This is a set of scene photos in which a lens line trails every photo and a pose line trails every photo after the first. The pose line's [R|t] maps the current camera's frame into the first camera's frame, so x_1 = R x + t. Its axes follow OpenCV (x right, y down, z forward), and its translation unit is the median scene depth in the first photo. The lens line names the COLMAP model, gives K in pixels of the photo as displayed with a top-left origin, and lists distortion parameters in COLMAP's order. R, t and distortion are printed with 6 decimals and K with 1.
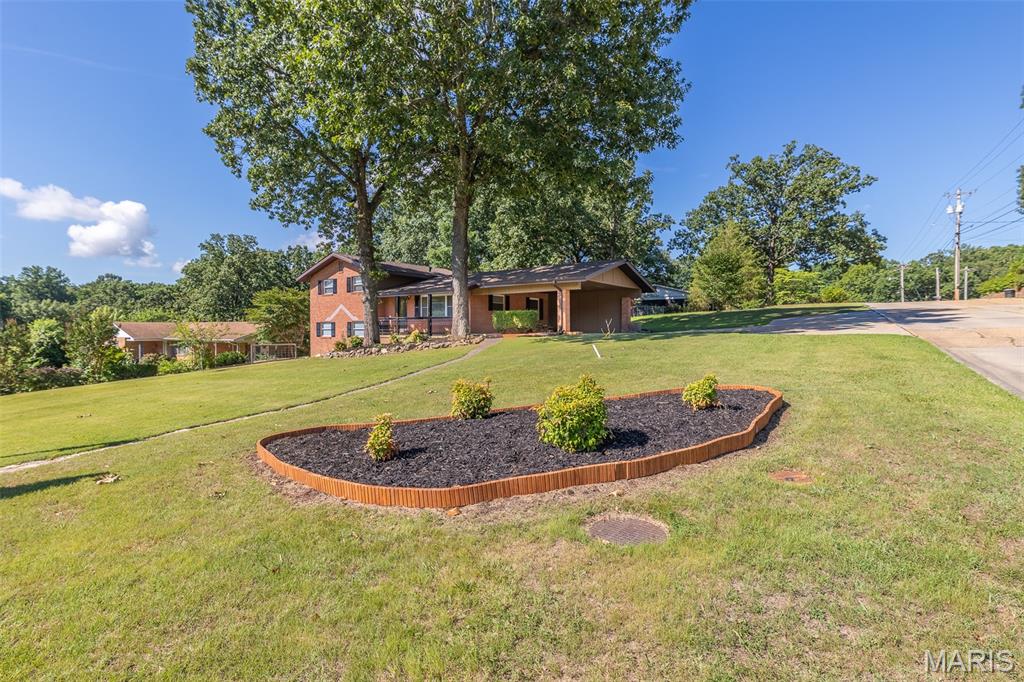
lens RADIAL K [[478.1, 0, 512.2], [0, 478.1, 333.2], [0, 0, 1]] dist [-0.003386, -0.000421]
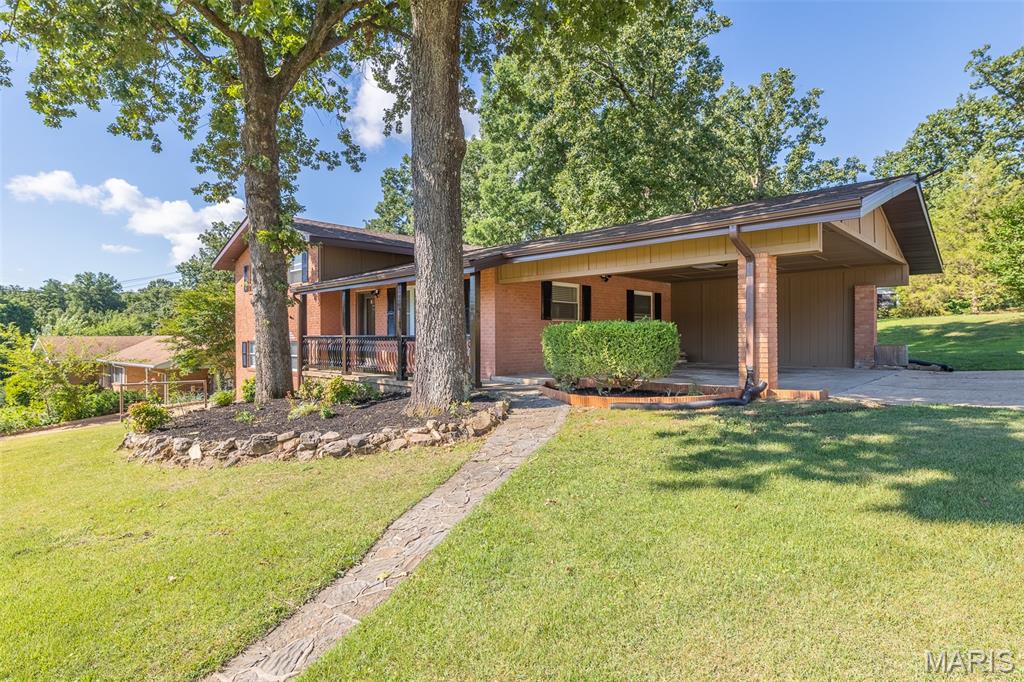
lens RADIAL K [[533.6, 0, 515.2], [0, 533.6, 338.0], [0, 0, 1]] dist [0.003609, -0.000518]
pose [[0.989144, -0.001902, -0.146938, -0.001805], [0.001285, 0.999990, -0.004296, -0.024979], [0.146945, 0.004060, 0.989136, 0.448847]]
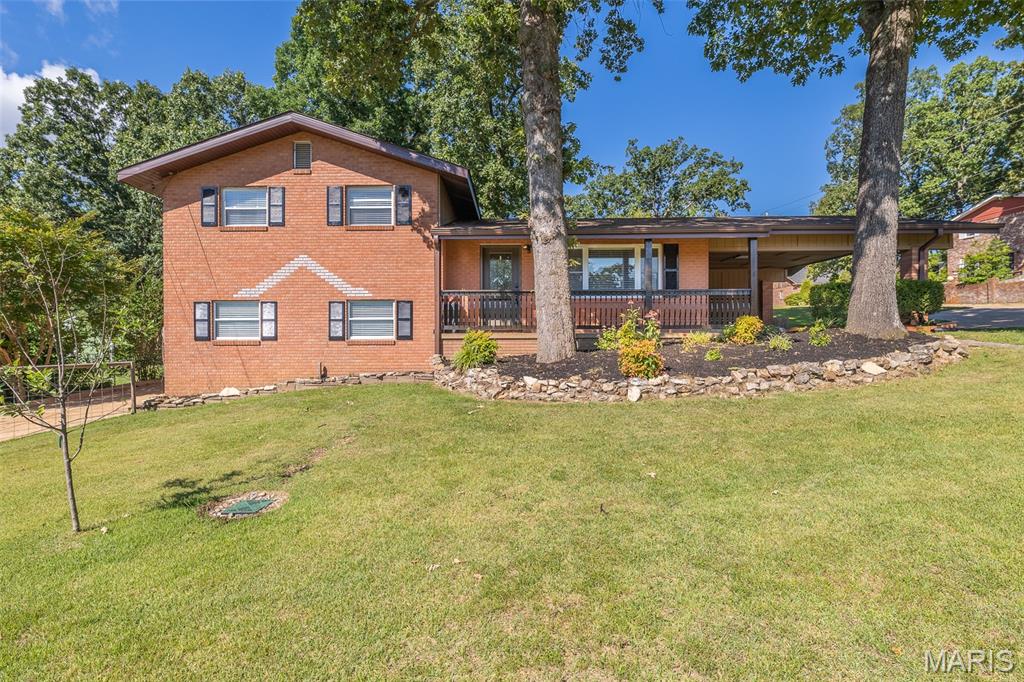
lens RADIAL K [[518.4, 0, 502.6], [0, 518.4, 341.9], [0, 0, 1]] dist [0.005733, 0.001091]
pose [[0.824722, -0.002937, 0.565531, -0.458591], [0.006467, 0.999970, -0.004237, 0.012009], [-0.565502, 0.007152, 0.824716, 0.561826]]
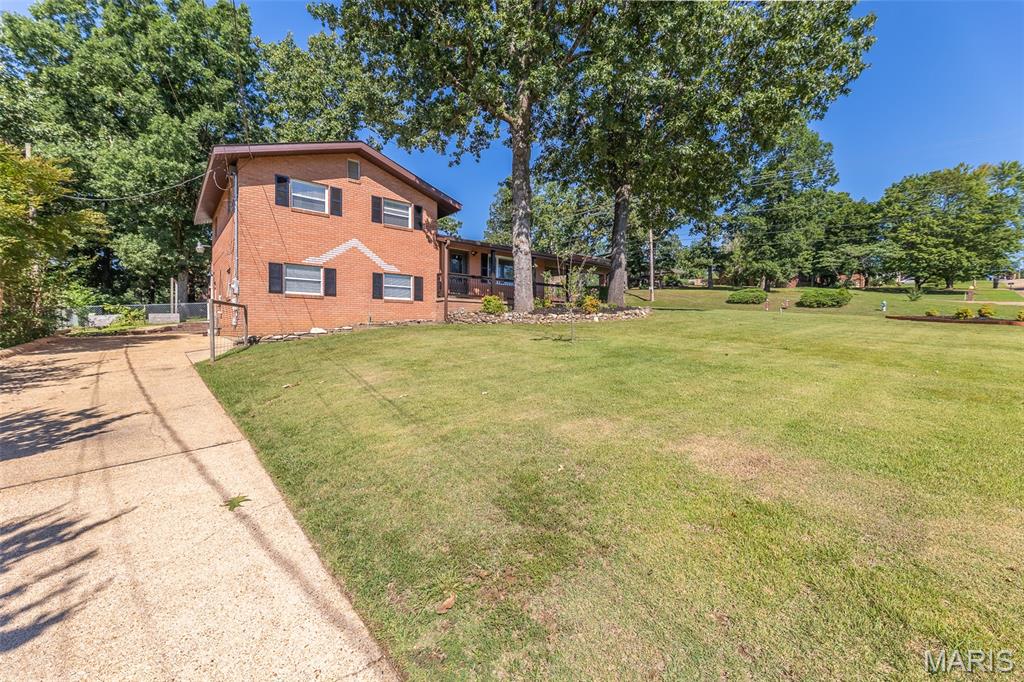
lens RADIAL K [[404.6, 0, 510.3], [0, 404.6, 337.3], [0, 0, 1]] dist [0.007694, -0.000721]
pose [[0.258587, -0.008879, 0.965947, -0.764766], [0.008067, 0.999943, 0.007032, 0.052591], [-0.965954, 0.005974, 0.258644, 0.698014]]
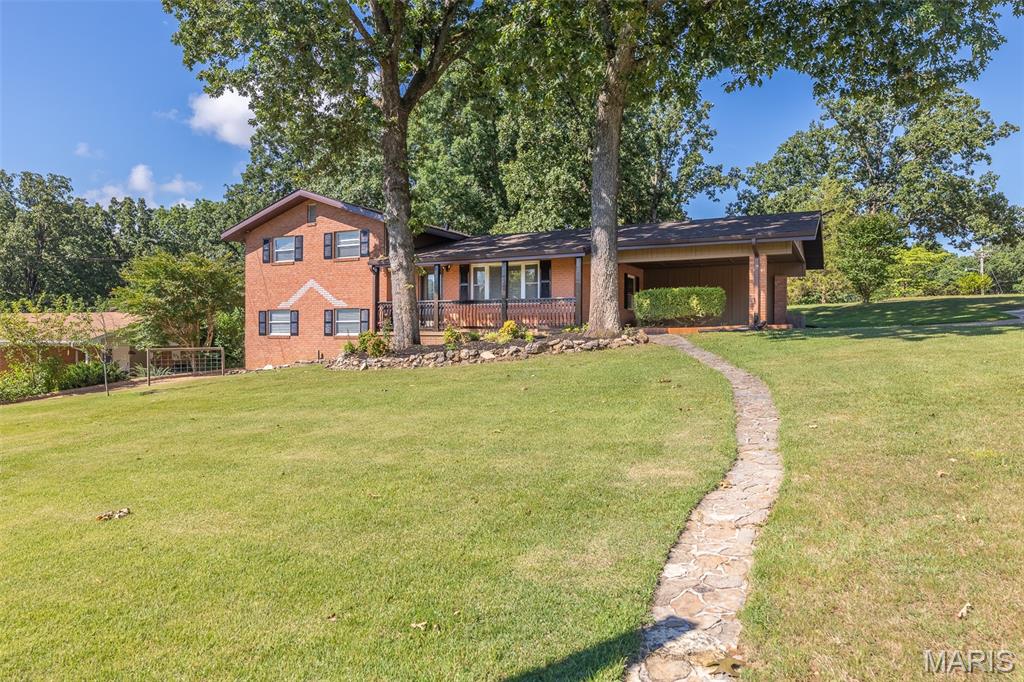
lens RADIAL K [[664.5, 0, 516.9], [0, 664.5, 345.3], [0, 0, 1]] dist [-0.005844, 0.001645]
pose [[0.987875, 0.003556, 0.155212, -0.234496], [-0.004371, 0.999978, 0.004908, 0.014527], [-0.155191, -0.005527, 0.987869, 0.160735]]
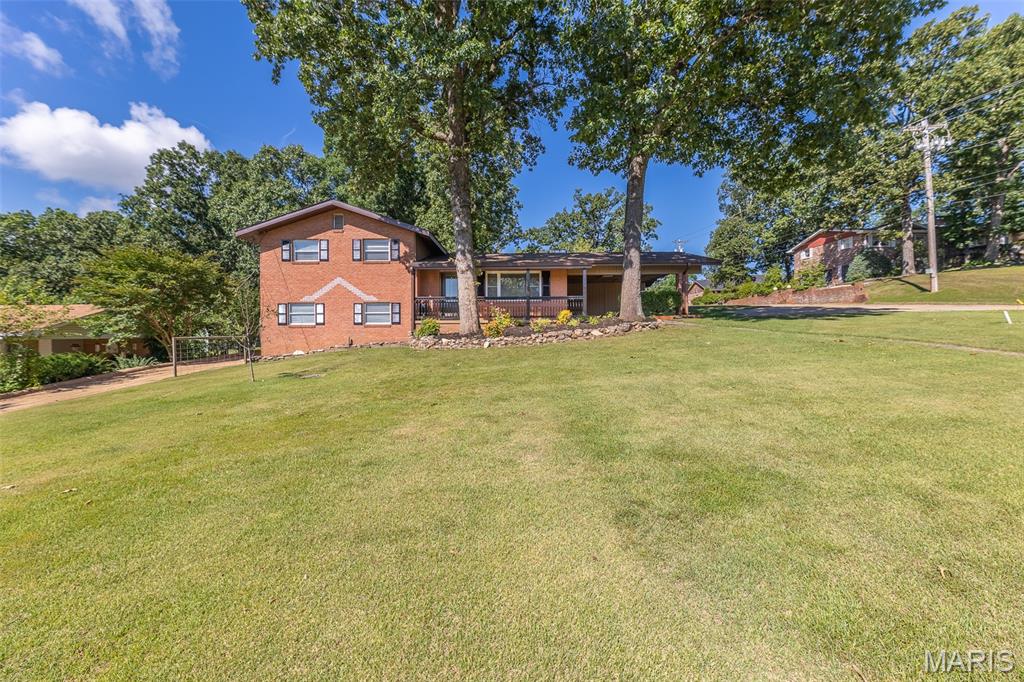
lens RADIAL K [[404.6, 0, 513.4], [0, 404.6, 336.0], [0, 0, 1]] dist [0.007694, -0.000721]
pose [[0.813881, -0.007968, 0.580977, -0.490561], [0.009964, 0.999950, -0.000244, 0.026772], [-0.580946, 0.005987, 0.813920, 0.374348]]
